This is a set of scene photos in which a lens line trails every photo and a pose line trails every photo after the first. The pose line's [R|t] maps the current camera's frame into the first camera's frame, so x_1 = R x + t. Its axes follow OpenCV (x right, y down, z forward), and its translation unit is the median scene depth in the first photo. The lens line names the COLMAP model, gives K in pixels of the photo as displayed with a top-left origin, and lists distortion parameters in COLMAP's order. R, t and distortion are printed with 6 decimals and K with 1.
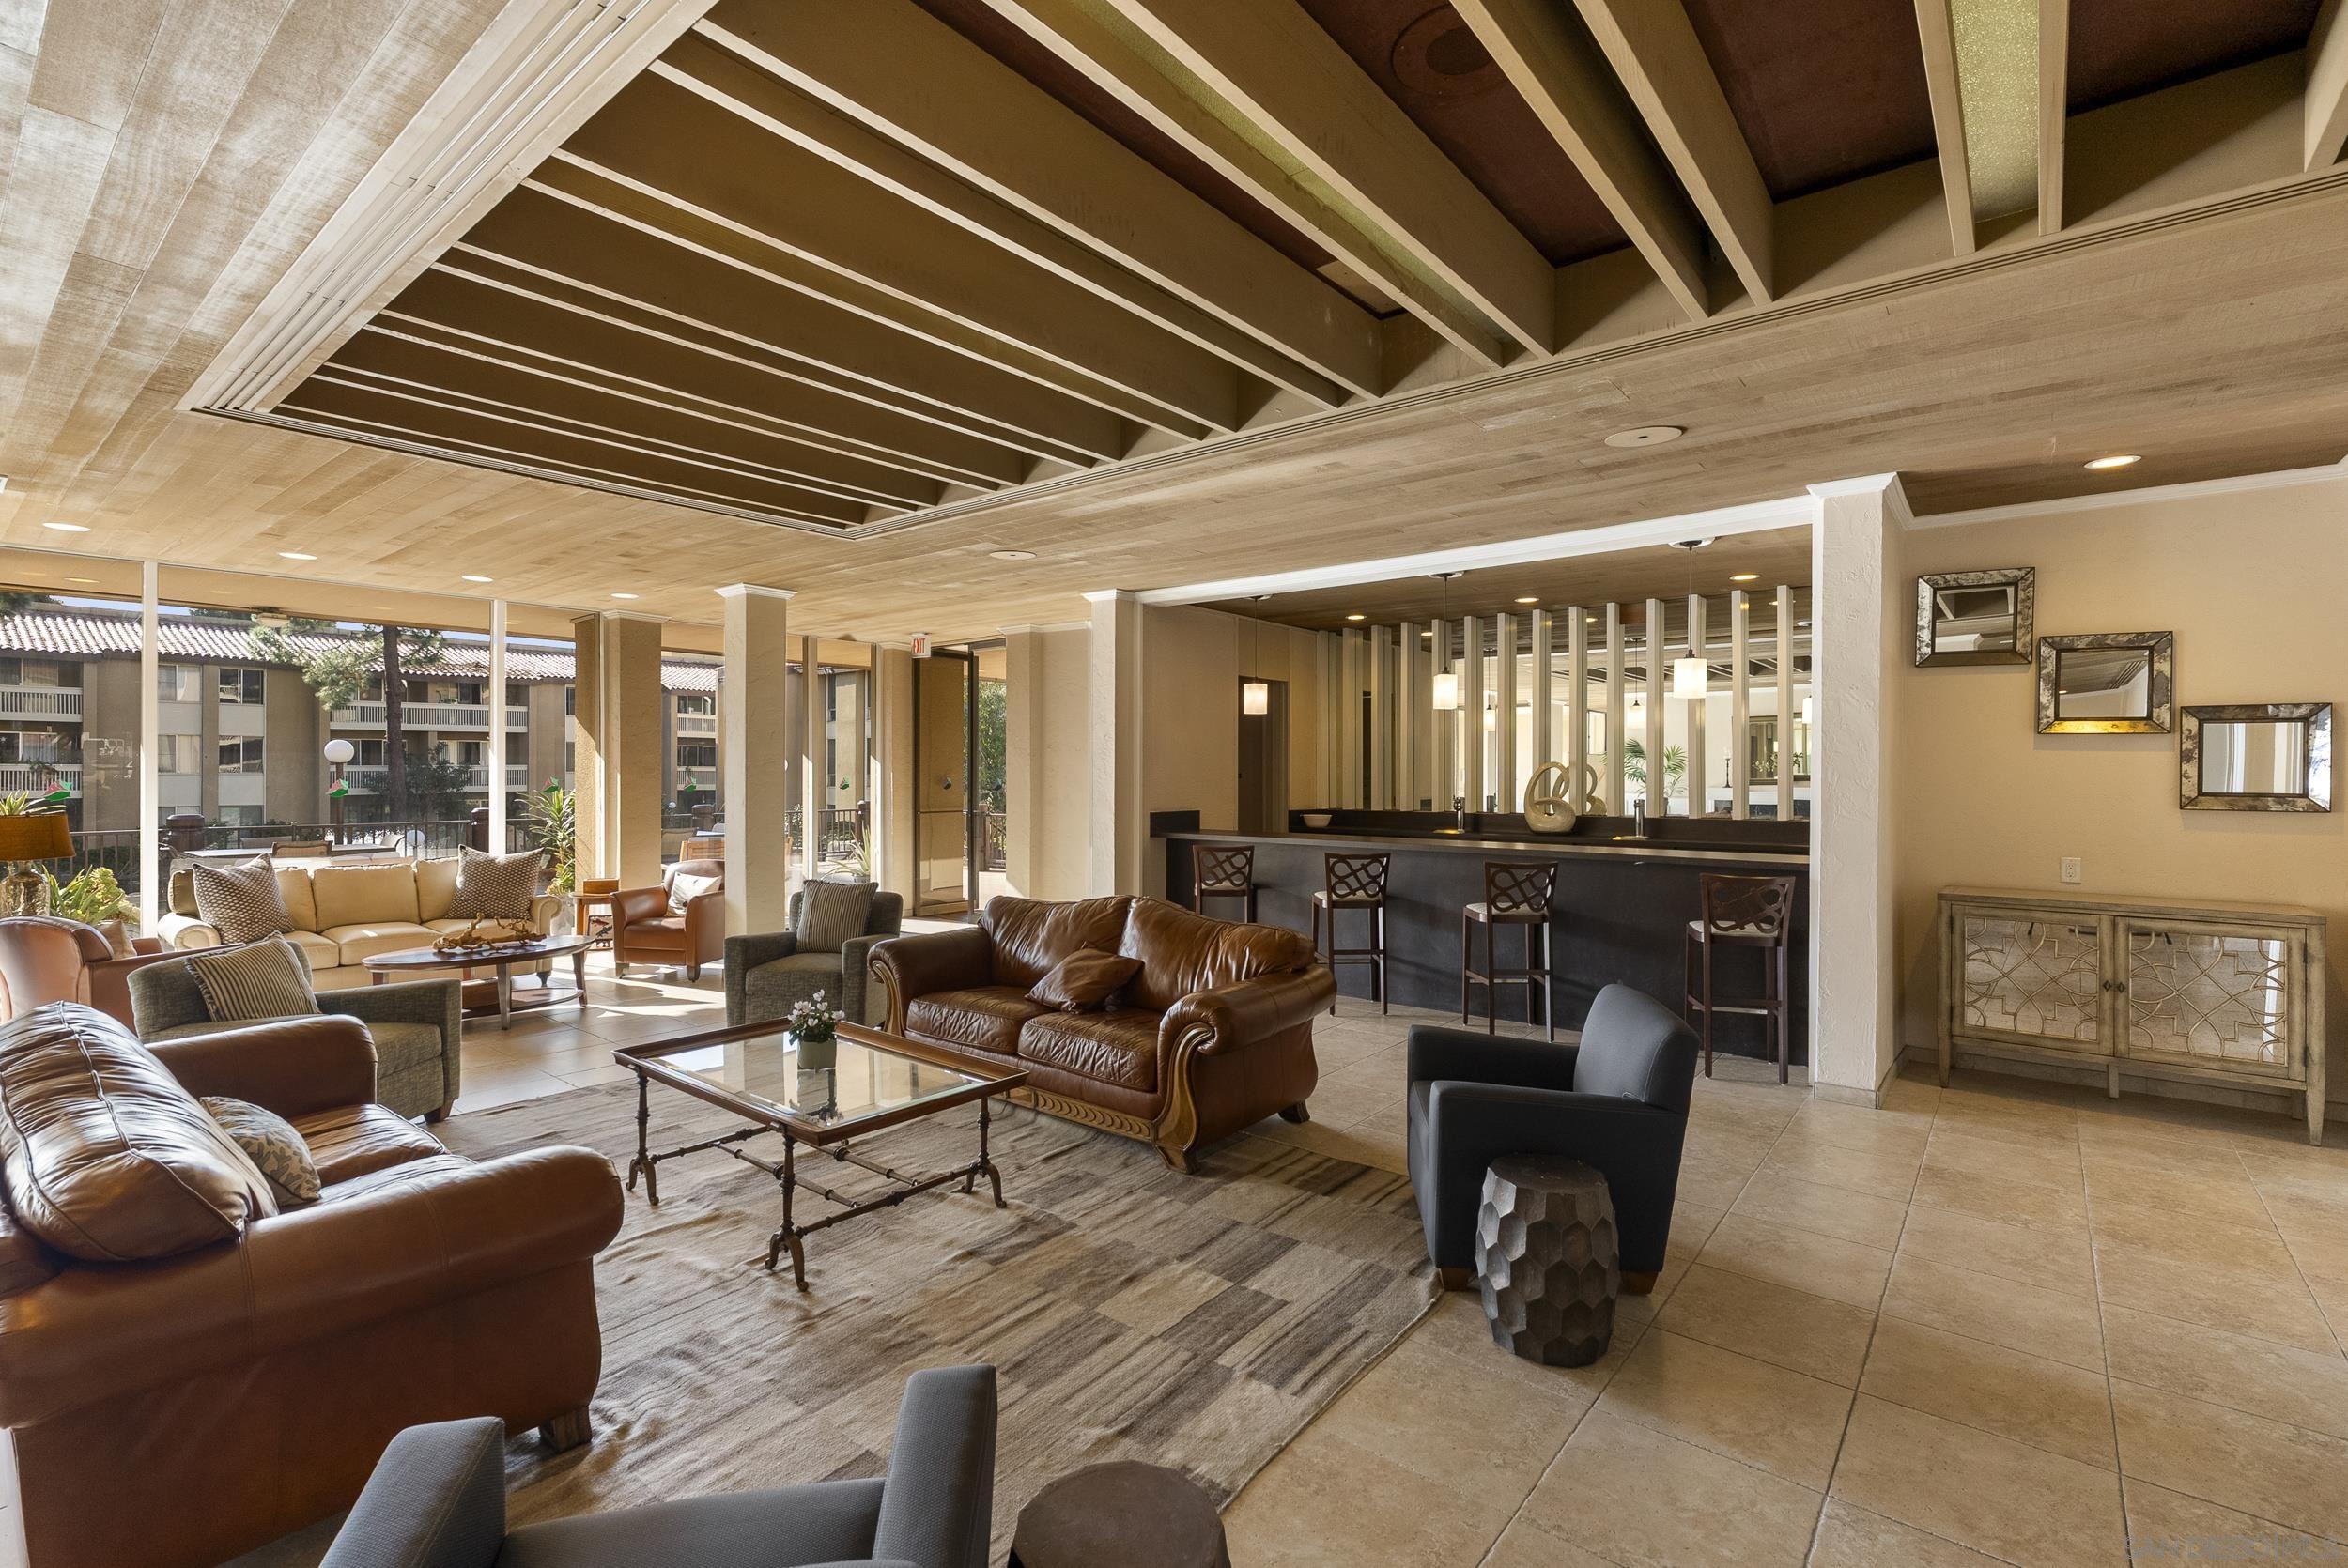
lens RADIAL K [[1055.2, 0, 1173.6], [0, 1055.2, 774.8], [0, 0, 1]] dist [-0.008935, -0.000226]
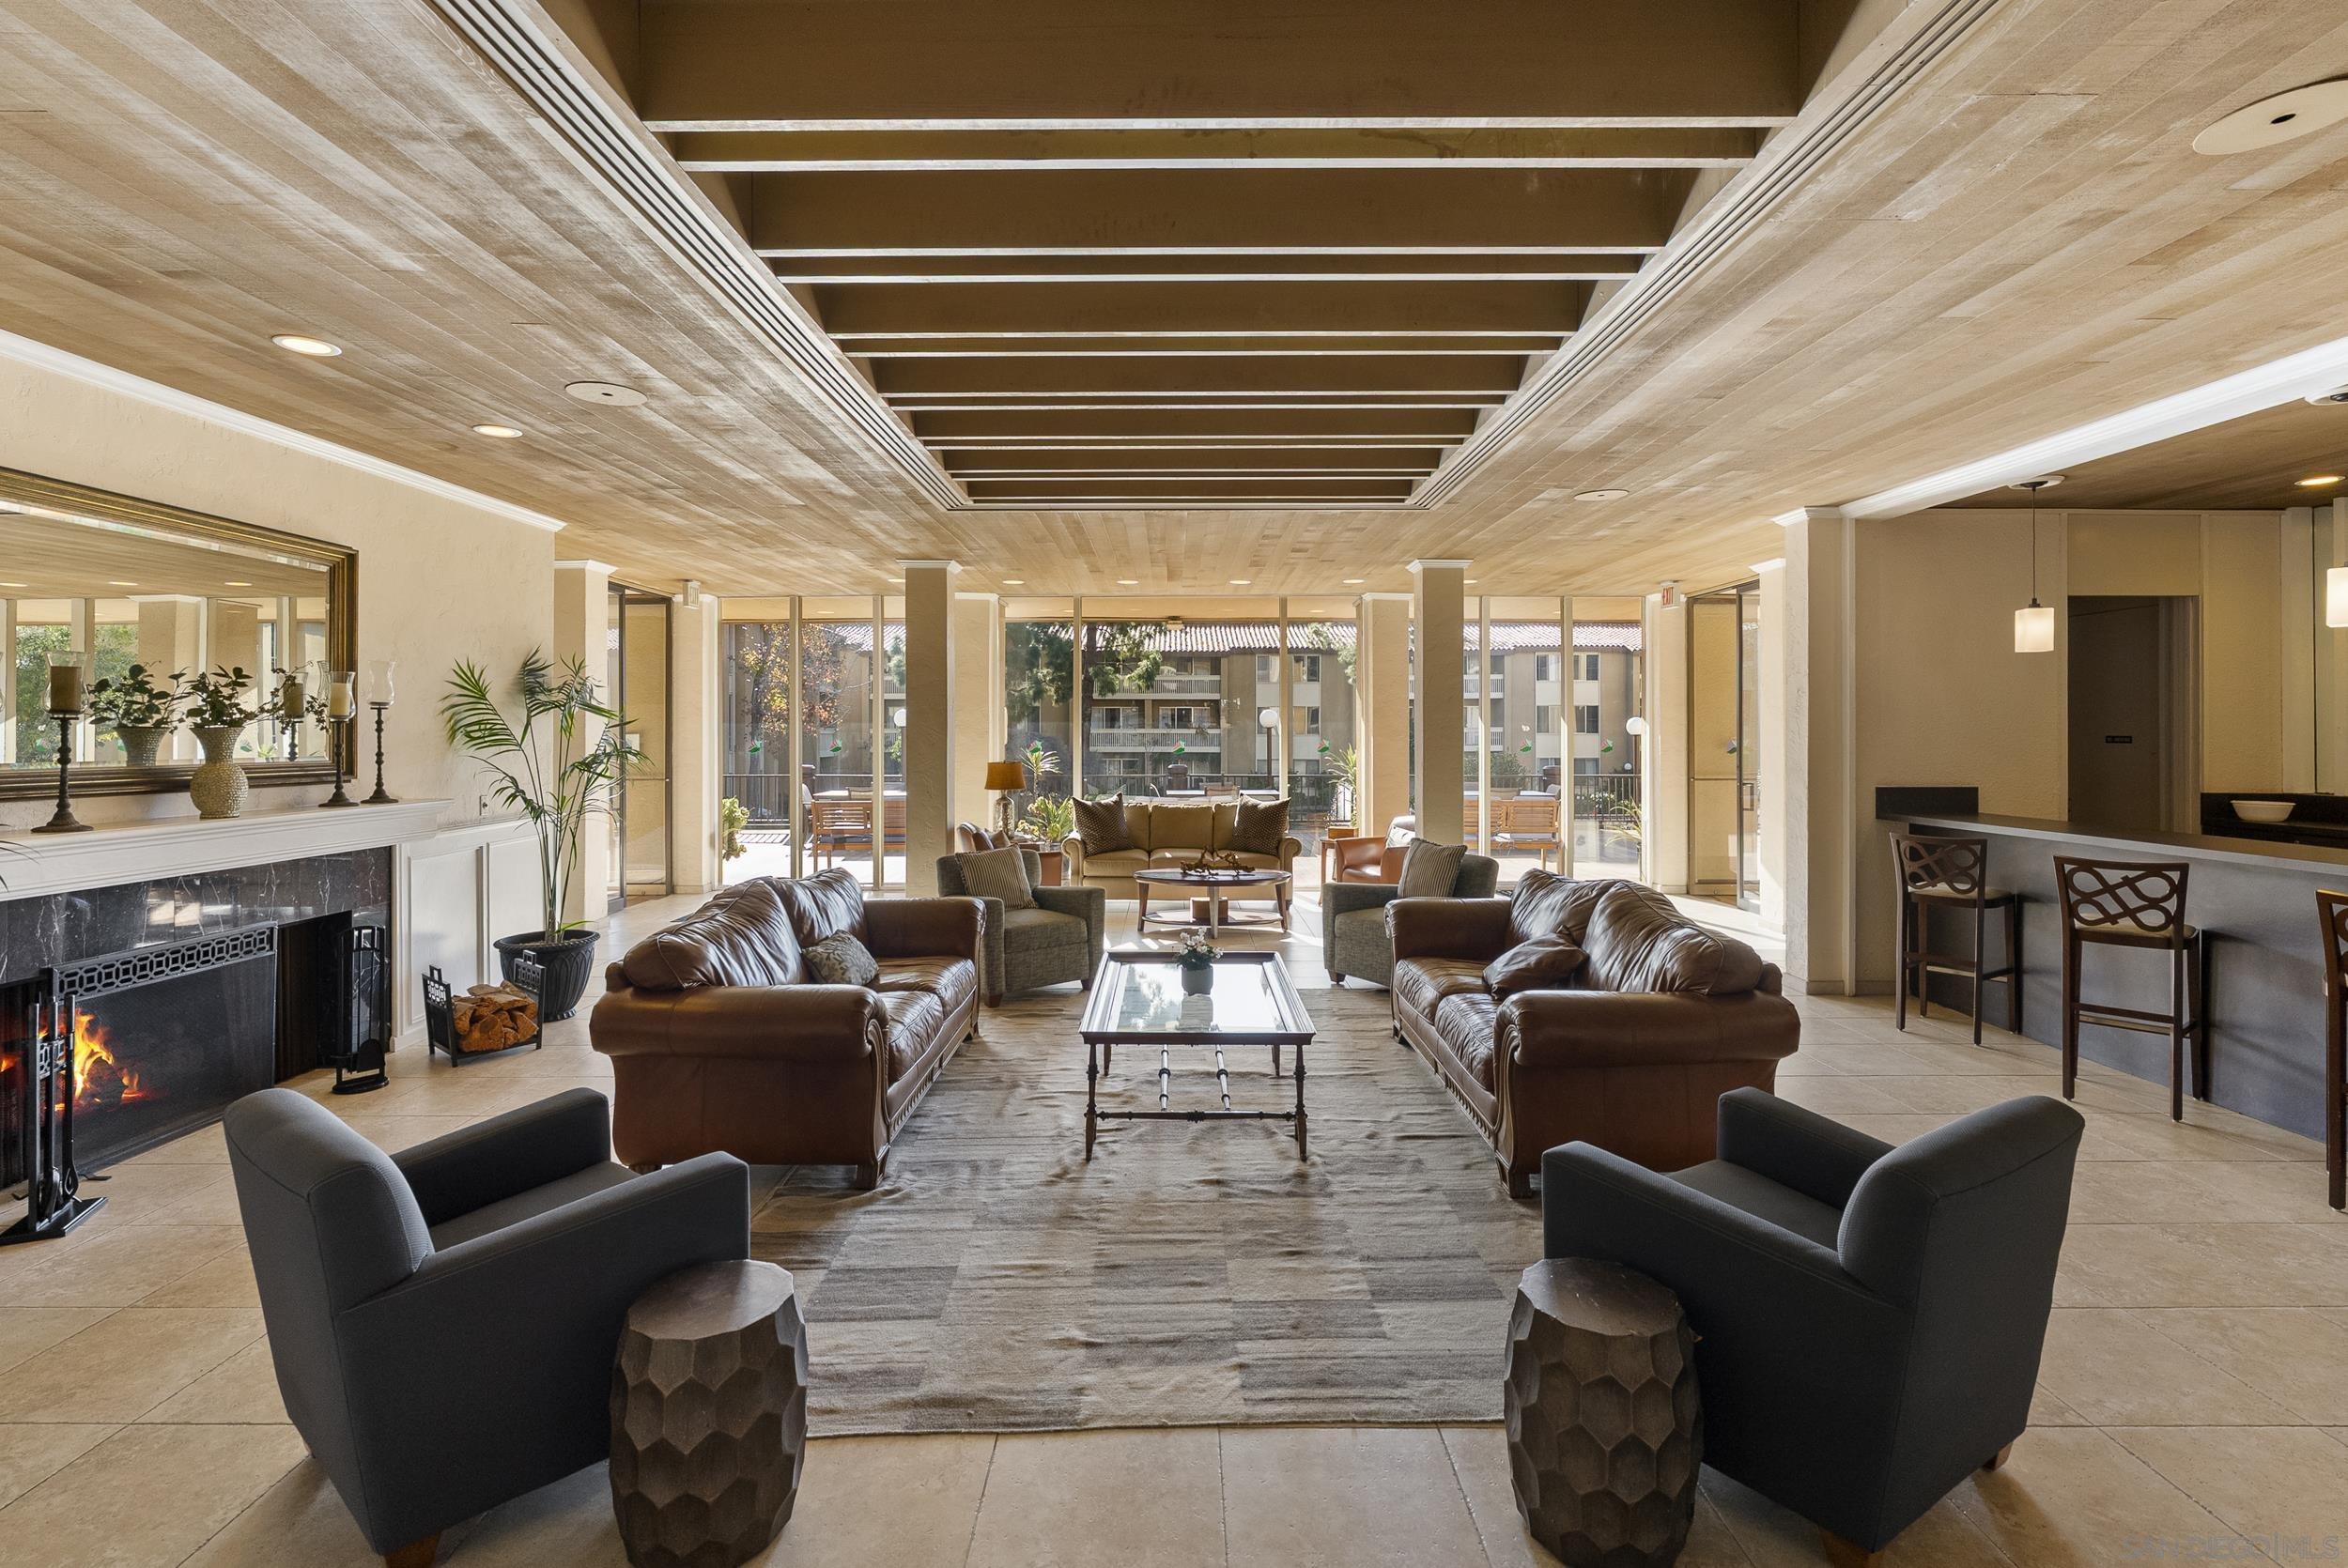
lens RADIAL K [[1074.4, 0, 1177.4], [0, 1074.4, 734.5], [0, 0, 1]] dist [-0.004150, -0.000313]
pose [[0.632560, -0.001119, -0.774510, 0.478783], [0.000298, 0.999999, -0.001202, -0.003742], [0.774511, 0.000530, 0.632560, 0.200256]]
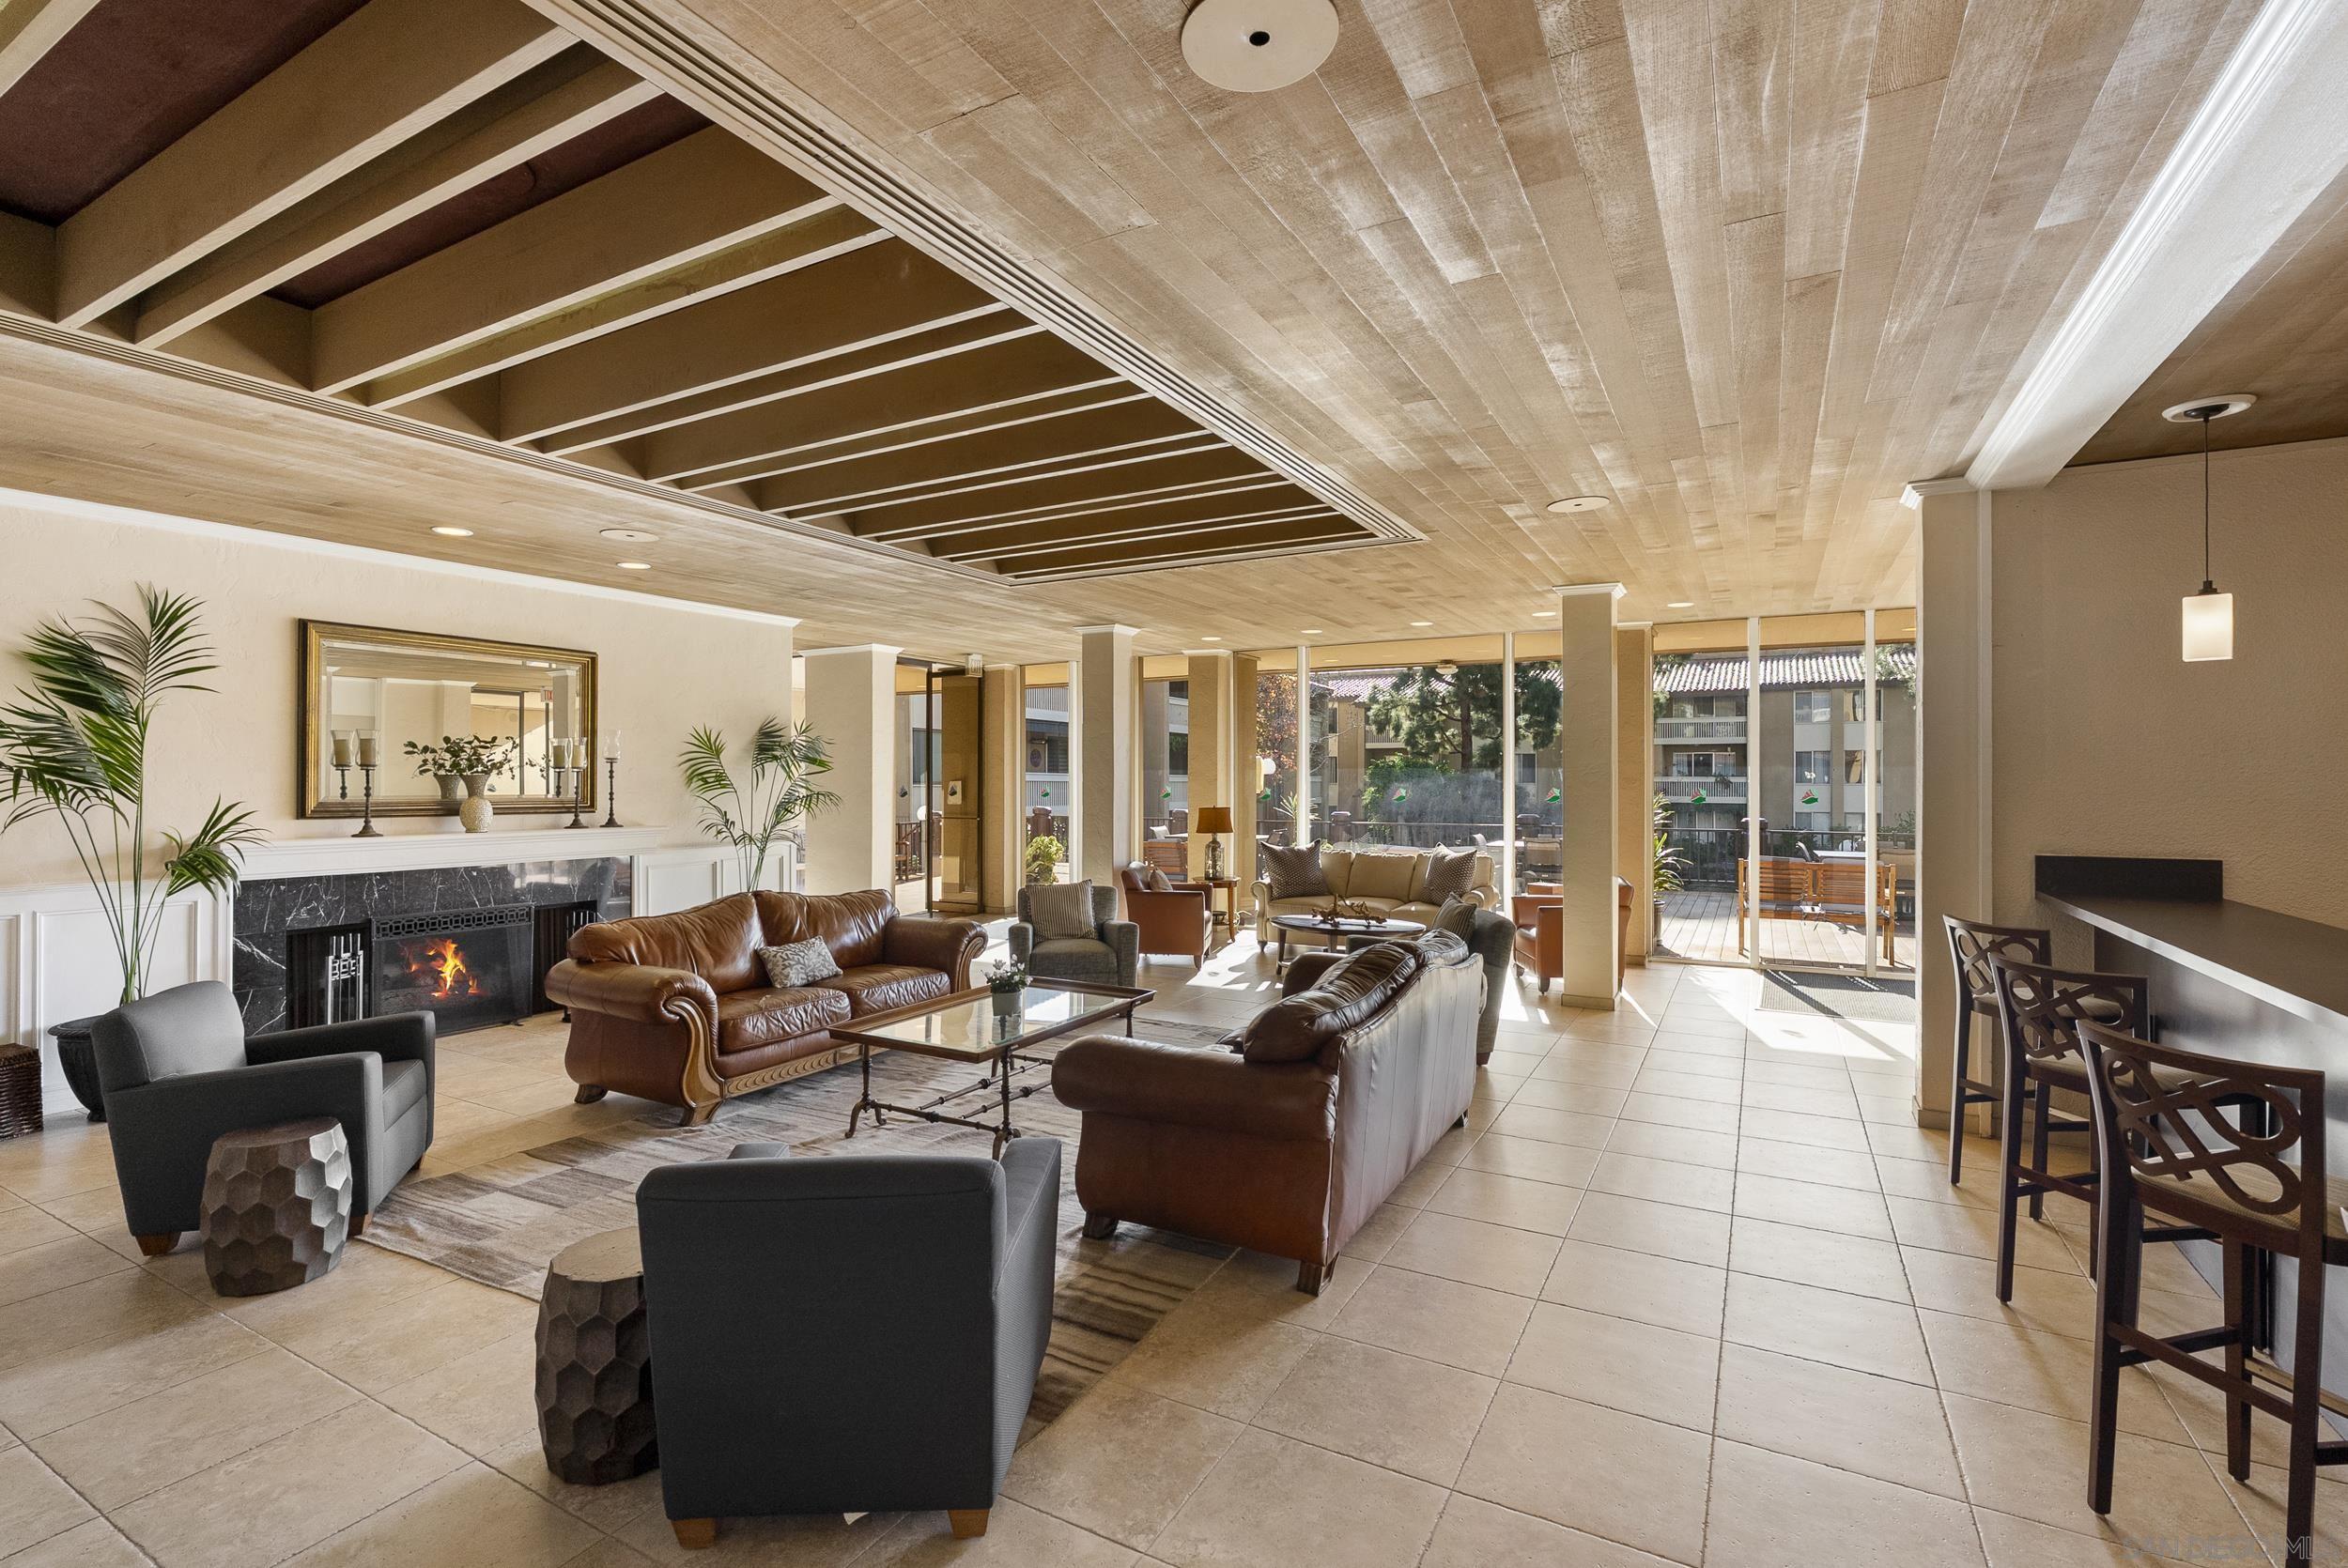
lens RADIAL K [[1069.1, 0, 1174.0], [0, 1069.1, 784.0], [0, 0, 1]] dist [-0.000515, 0.000228]
pose [[0.174291, 0.000823, -0.984694, 0.829501], [-0.002703, 0.999996, 0.000357, -0.002309], [0.984690, 0.002599, 0.174293, 0.825104]]
